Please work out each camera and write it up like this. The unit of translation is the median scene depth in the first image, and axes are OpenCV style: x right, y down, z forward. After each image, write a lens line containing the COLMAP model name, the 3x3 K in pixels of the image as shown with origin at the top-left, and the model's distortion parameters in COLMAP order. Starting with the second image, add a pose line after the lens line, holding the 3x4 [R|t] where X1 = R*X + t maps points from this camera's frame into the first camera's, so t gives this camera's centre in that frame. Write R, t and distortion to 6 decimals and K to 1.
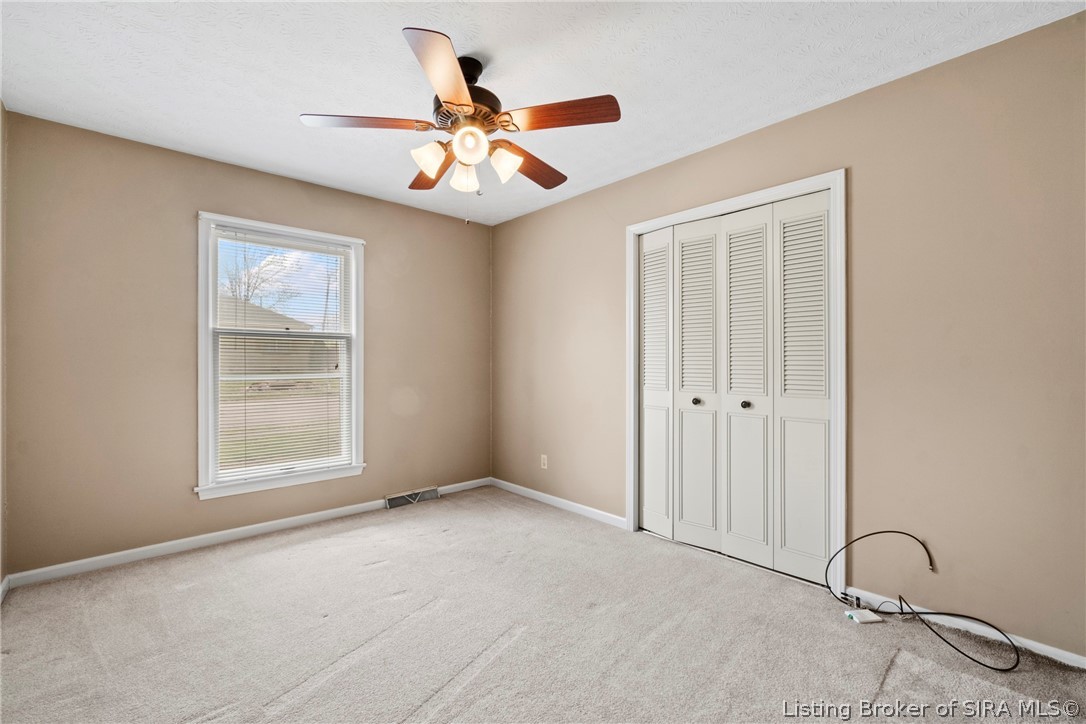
lens RADIAL K [[468.5, 0, 539.4], [0, 468.5, 363.7], [0, 0, 1]] dist [-0.004018, 0.001071]
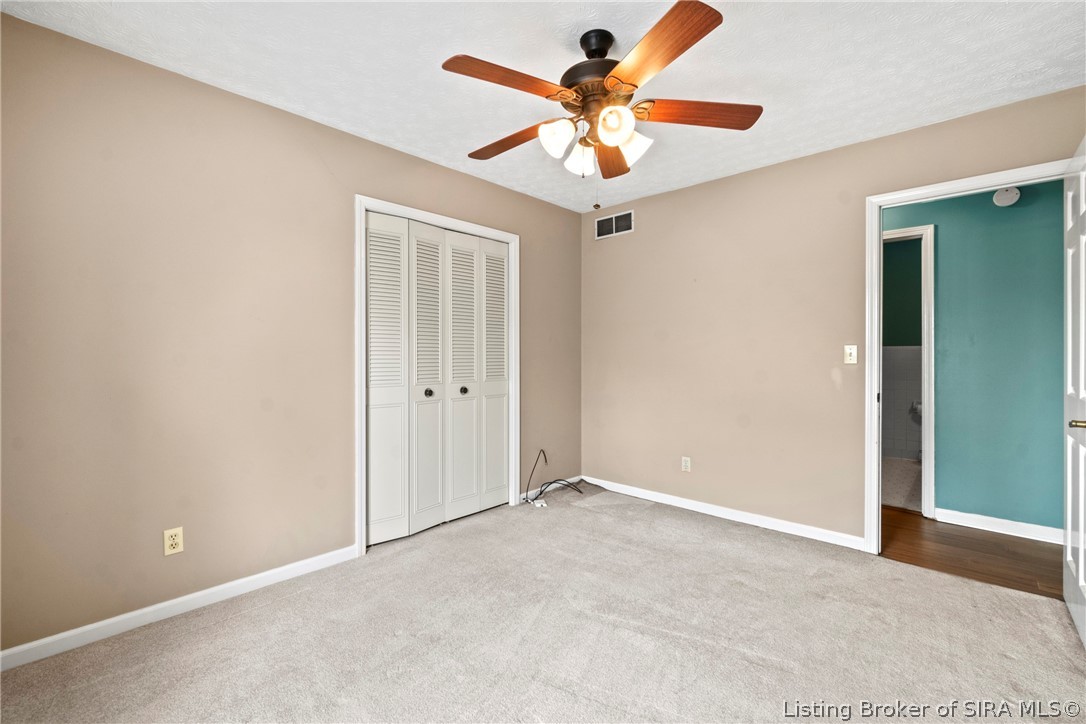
lens RADIAL K [[468.5, 0, 539.4], [0, 468.5, 355.0], [0, 0, 1]] dist [-0.004018, 0.001071]
pose [[-0.077202, 0.000234, 0.997015, -0.677994], [0.005432, 0.999985, 0.000186, -0.004133], [-0.997001, 0.005430, -0.077202, 0.747695]]
